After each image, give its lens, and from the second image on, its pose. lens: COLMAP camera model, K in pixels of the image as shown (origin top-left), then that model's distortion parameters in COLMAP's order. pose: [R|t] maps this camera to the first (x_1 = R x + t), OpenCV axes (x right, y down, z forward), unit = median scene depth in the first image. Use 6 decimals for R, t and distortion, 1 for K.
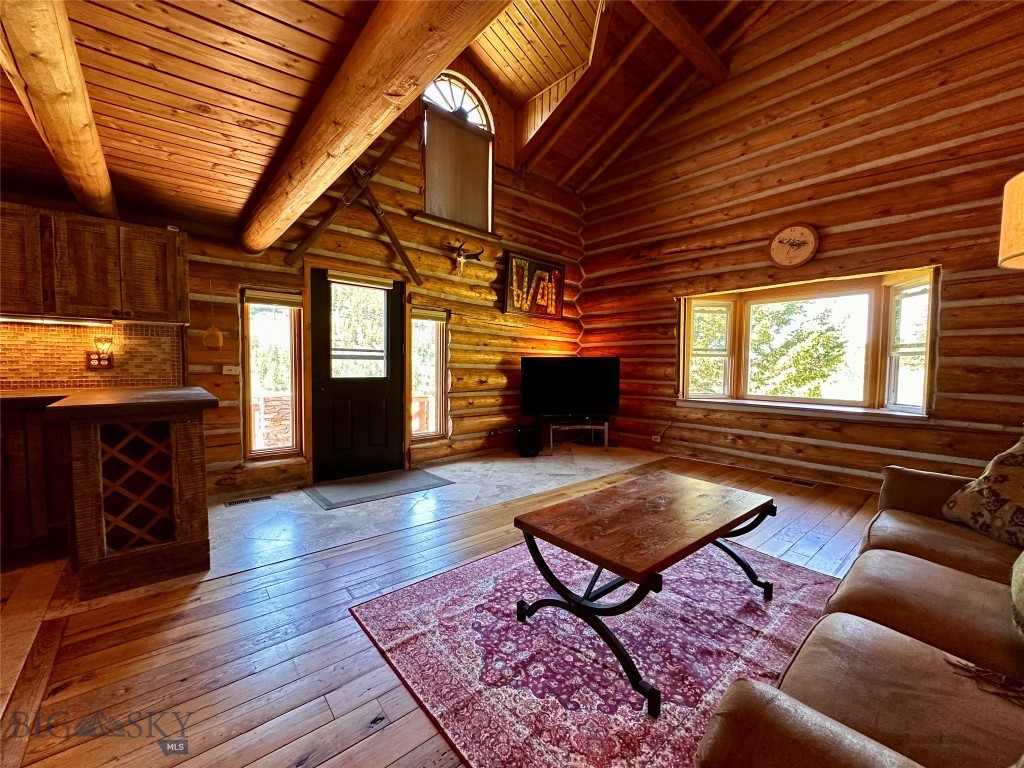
lens RADIAL K [[407.6, 0, 512.1], [0, 407.6, 385.3], [0, 0, 1]] dist [-0.003842, -0.000177]
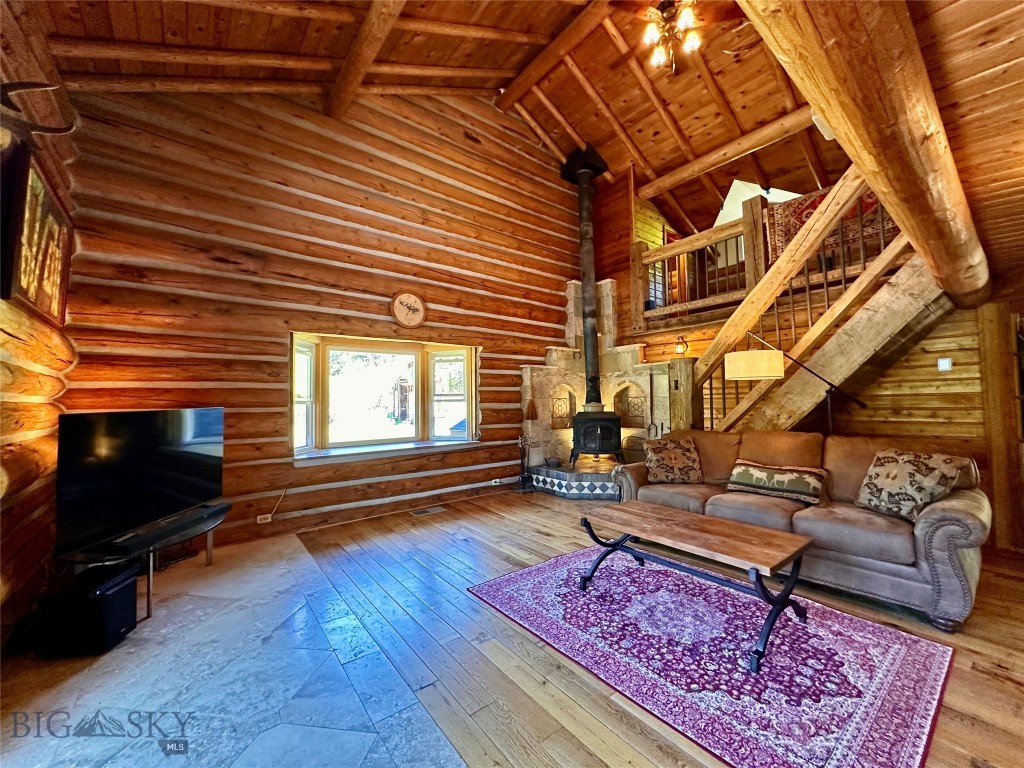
lens RADIAL K [[407.6, 0, 512.1], [0, 407.6, 385.3], [0, 0, 1]] dist [-0.003842, -0.000177]
pose [[0.040587, 0.025379, 0.998854, -0.450078], [0.066671, 0.997381, -0.028051, -0.070052], [-0.996949, 0.067733, 0.038788, 0.652618]]
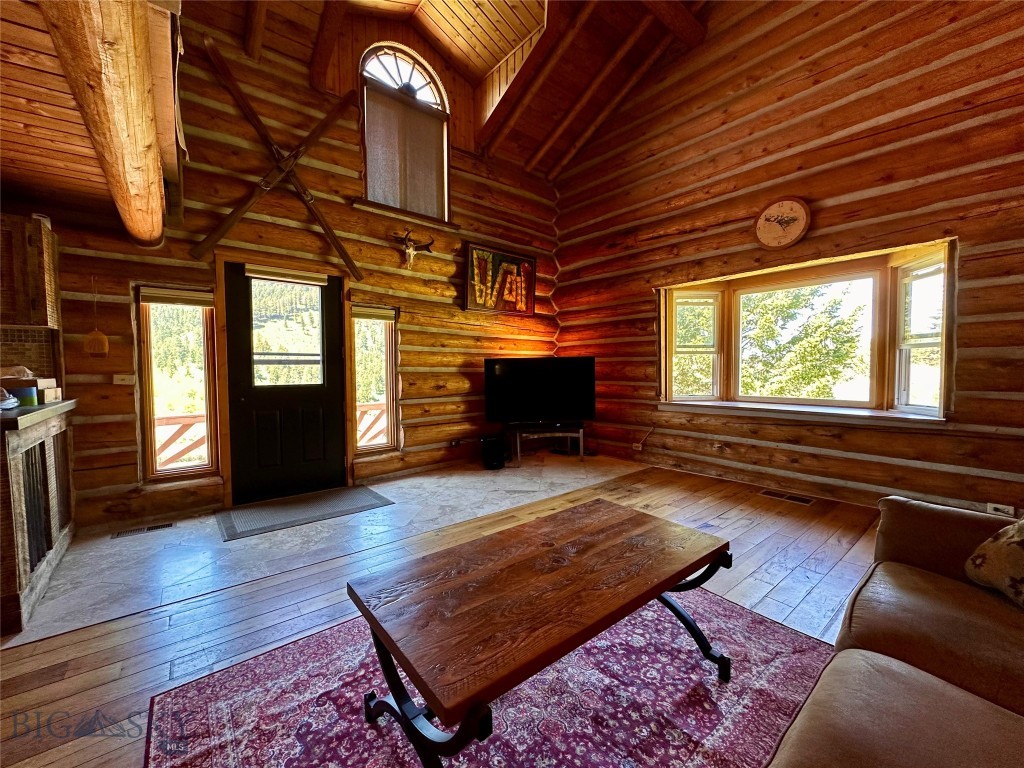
lens RADIAL K [[407.6, 0, 512.1], [0, 407.6, 385.3], [0, 0, 1]] dist [-0.003842, -0.000177]
pose [[0.999545, -0.017770, -0.024359, 0.128795], [0.017621, 0.999825, -0.006326, -0.003821], [0.024467, 0.005894, 0.999683, 0.119530]]
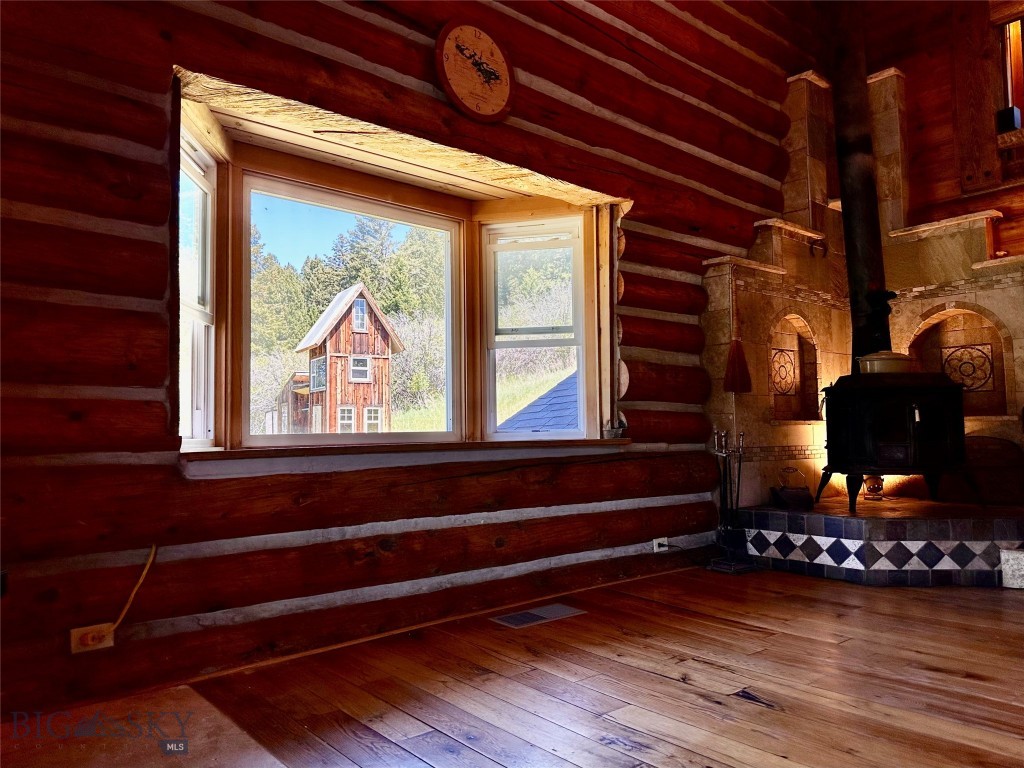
lens RADIAL K [[740.1, 0, 512.1], [0, 740.1, 387.9], [0, 0, 1]] dist [0.101476, -0.155475]
pose [[0.001514, 0.050733, 0.998711, -0.091587], [0.066744, 0.996480, -0.050720, 0.036668], [-0.997769, 0.066735, -0.001878, 0.956219]]
